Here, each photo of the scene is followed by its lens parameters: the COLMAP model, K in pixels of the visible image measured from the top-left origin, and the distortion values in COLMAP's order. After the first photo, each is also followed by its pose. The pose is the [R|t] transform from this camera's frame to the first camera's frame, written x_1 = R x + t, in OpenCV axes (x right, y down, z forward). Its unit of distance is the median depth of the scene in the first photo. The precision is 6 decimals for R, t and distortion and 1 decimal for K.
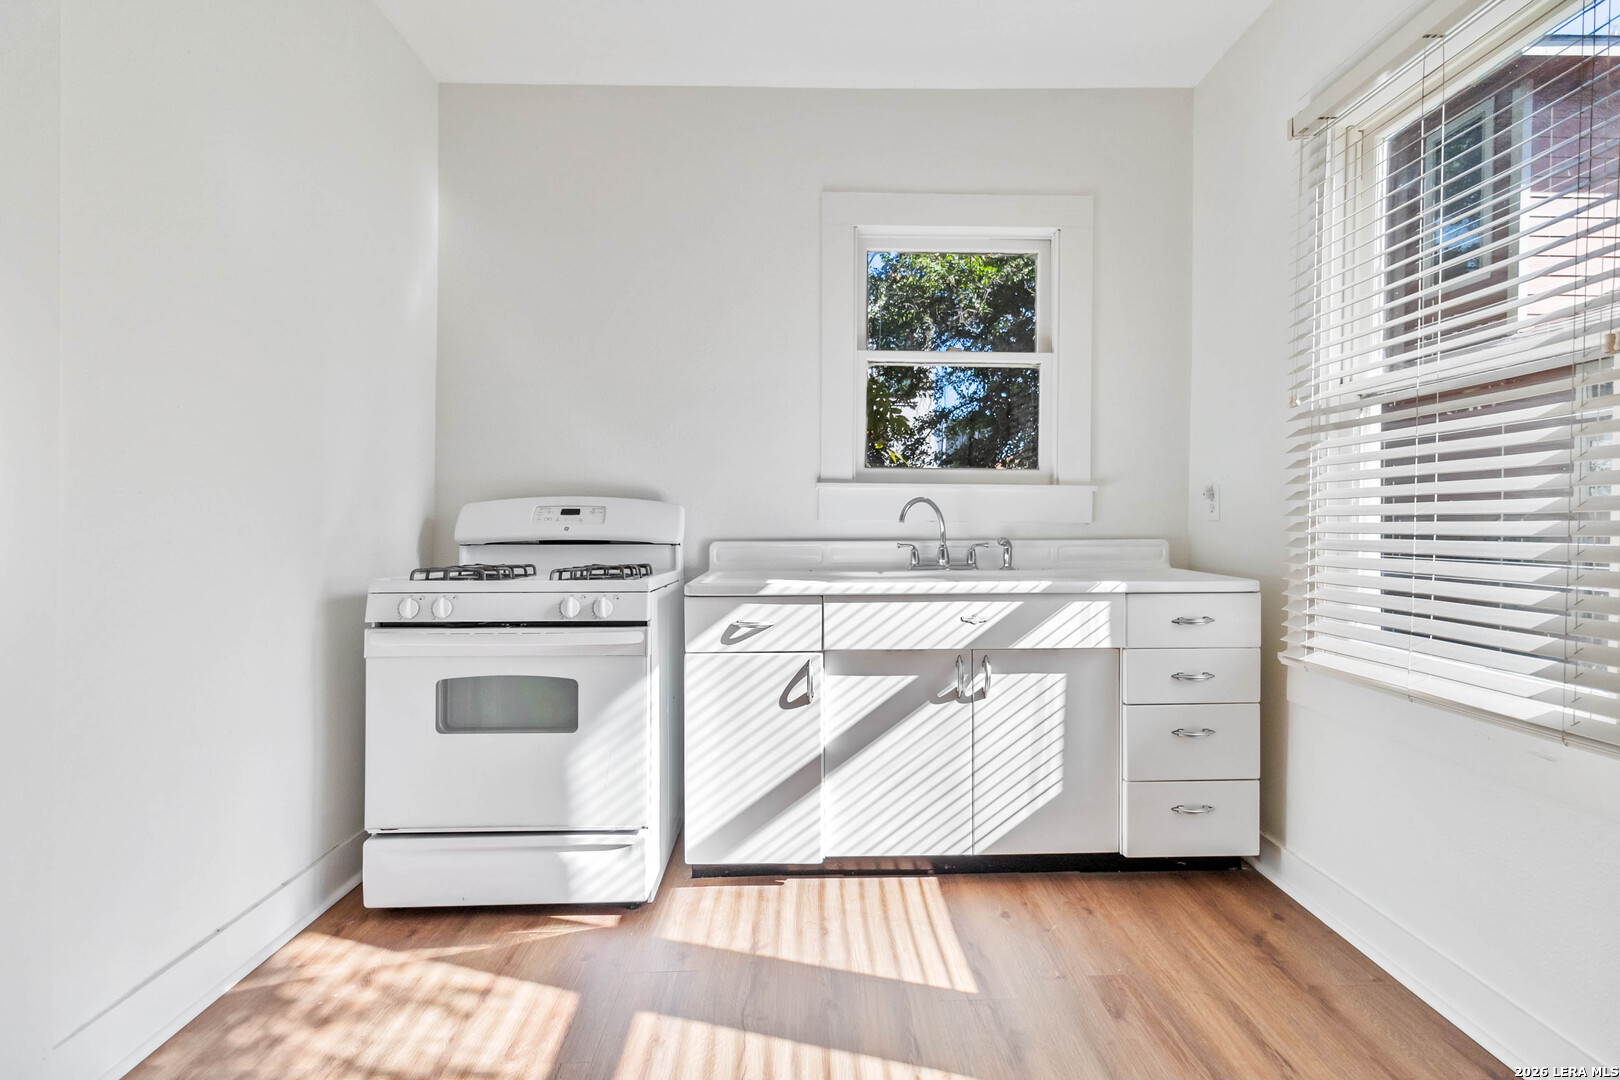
lens RADIAL K [[750.2, 0, 810.0], [0, 750.2, 540.0], [0, 0, 1]] dist [0.070430, 0.000030]
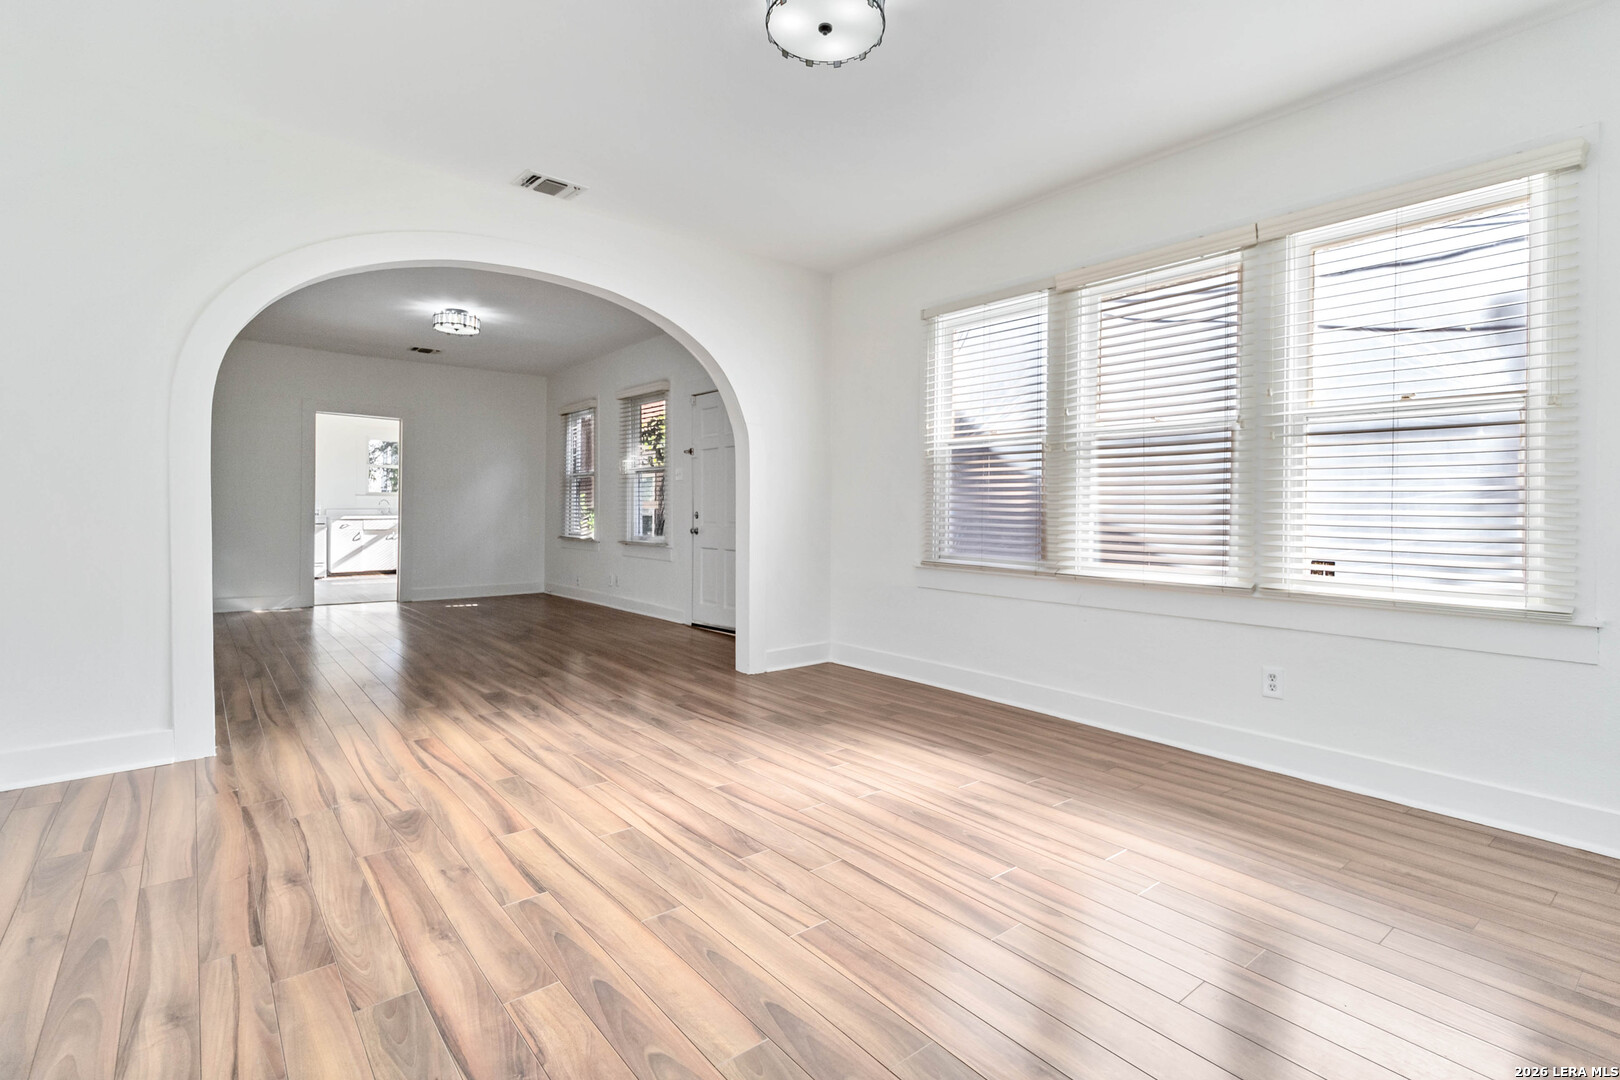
lens RADIAL K [[750.2, 0, 810.0], [0, 750.2, 540.0], [0, 0, 1]] dist [0.070430, 0.000030]
pose [[0.781691, -0.017037, 0.623433, -0.842801], [0.002171, 0.999695, 0.024597, 0.093596], [-0.623662, -0.017874, 0.781490, -4.908865]]
